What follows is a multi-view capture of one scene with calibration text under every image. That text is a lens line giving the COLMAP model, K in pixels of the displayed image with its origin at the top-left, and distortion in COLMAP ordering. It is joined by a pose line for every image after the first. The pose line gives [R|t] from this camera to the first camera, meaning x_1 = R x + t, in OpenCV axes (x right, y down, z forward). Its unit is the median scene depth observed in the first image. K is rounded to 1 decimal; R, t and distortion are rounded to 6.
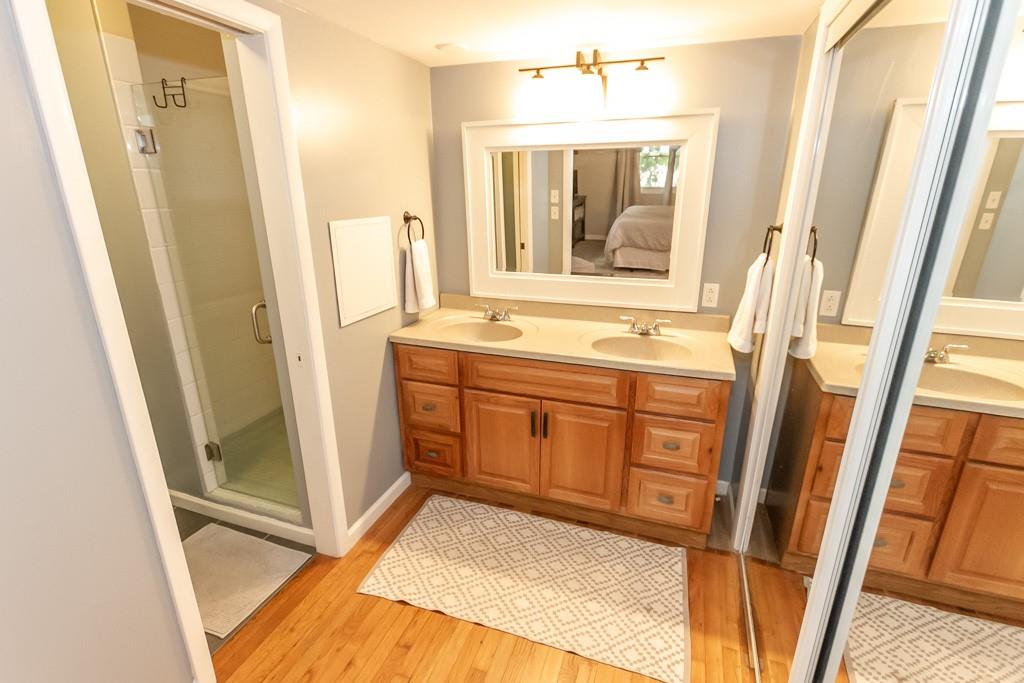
lens RADIAL K [[478.6, 0, 510.1], [0, 478.6, 347.7], [0, 0, 1]] dist [0.011731, -0.006229]
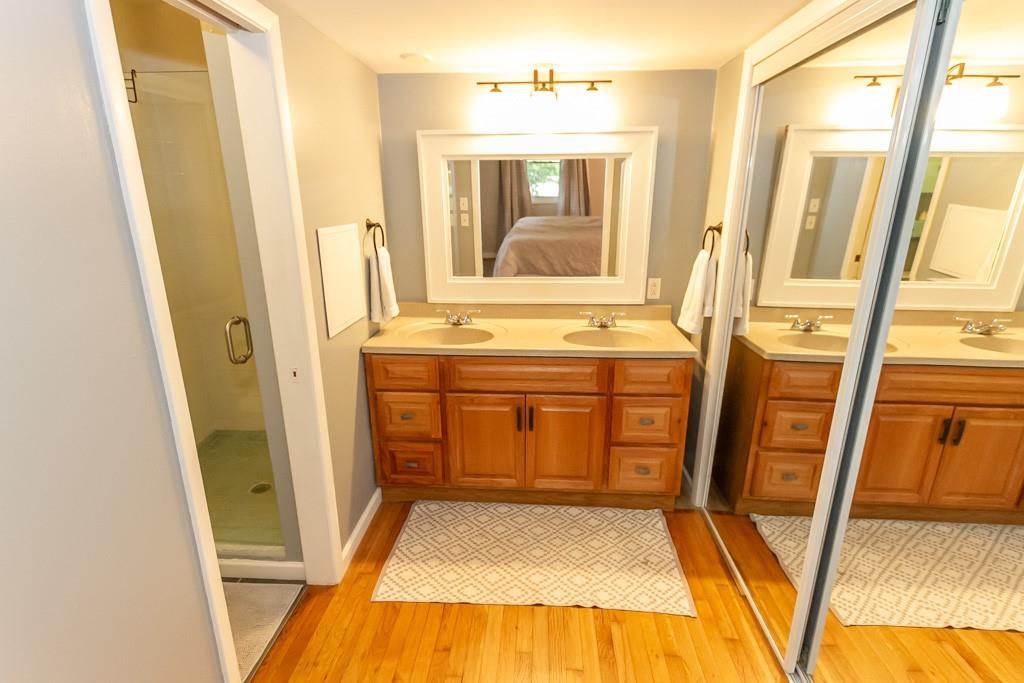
lens RADIAL K [[478.6, 0, 534.9], [0, 478.6, 344.1], [0, 0, 1]] dist [0.011731, -0.006229]
pose [[0.962037, -0.080417, 0.260803, -0.176266], [0.086395, 0.996194, -0.011516, 0.011741], [-0.258884, 0.033611, 0.965323, -0.023633]]
